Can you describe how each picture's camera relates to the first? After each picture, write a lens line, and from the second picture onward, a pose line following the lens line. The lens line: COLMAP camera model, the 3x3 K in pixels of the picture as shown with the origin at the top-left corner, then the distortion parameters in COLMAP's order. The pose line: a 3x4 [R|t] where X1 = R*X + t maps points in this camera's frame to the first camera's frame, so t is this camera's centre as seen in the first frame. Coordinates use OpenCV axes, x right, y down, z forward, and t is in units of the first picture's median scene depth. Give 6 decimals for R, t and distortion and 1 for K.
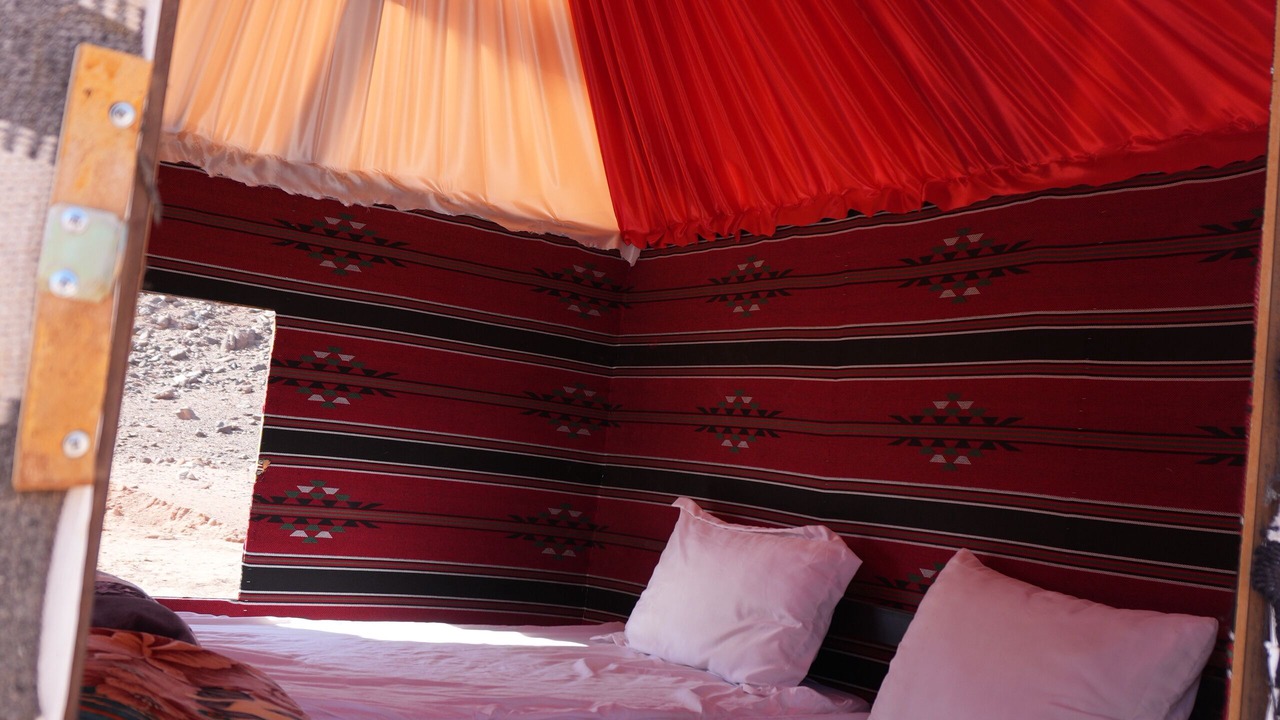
lens RADIAL K [[1343.2, 0, 635.7], [0, 1343.2, 353.4], [0, 0, 1]] dist [0.008664, 0.000000]
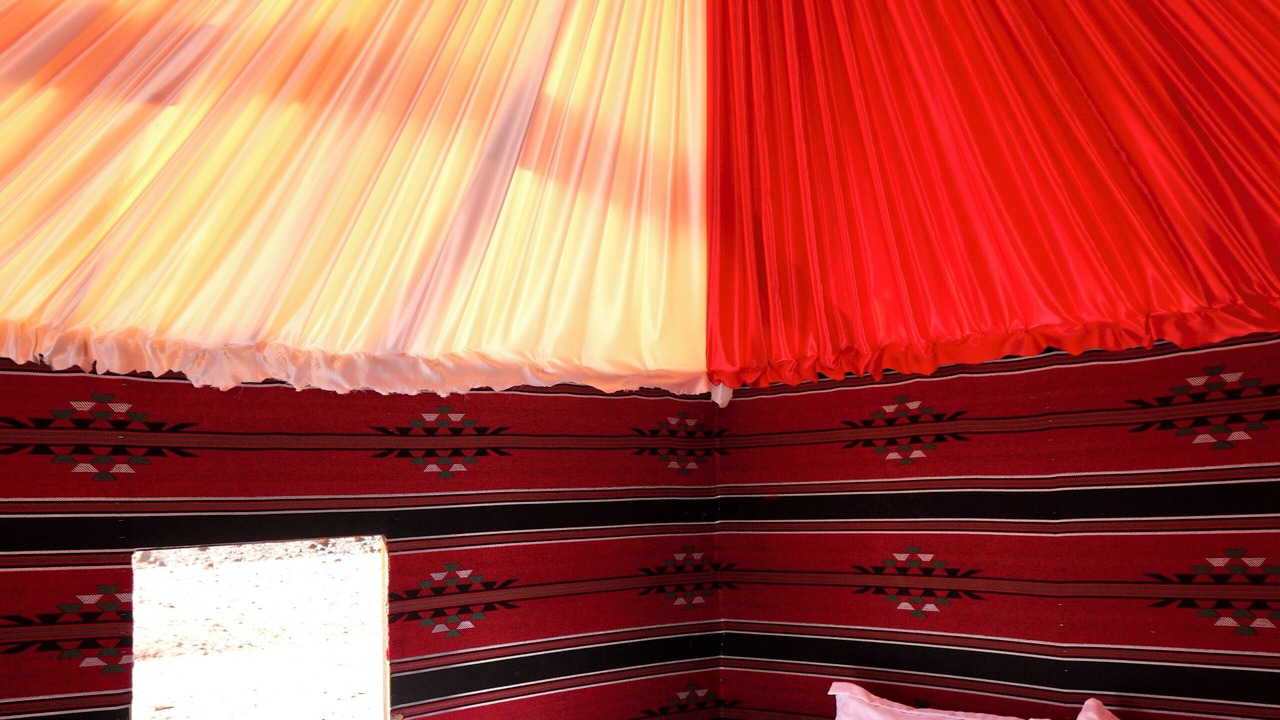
lens RADIAL K [[1343.2, 0, 640.1], [0, 1343.2, 361.1], [0, 0, 1]] dist [0.008664, 0.000000]
pose [[0.973354, -0.122320, 0.193956, -0.318330], [0.123117, 0.992360, 0.007985, -0.153691], [-0.193451, 0.016107, 0.980978, 0.175578]]
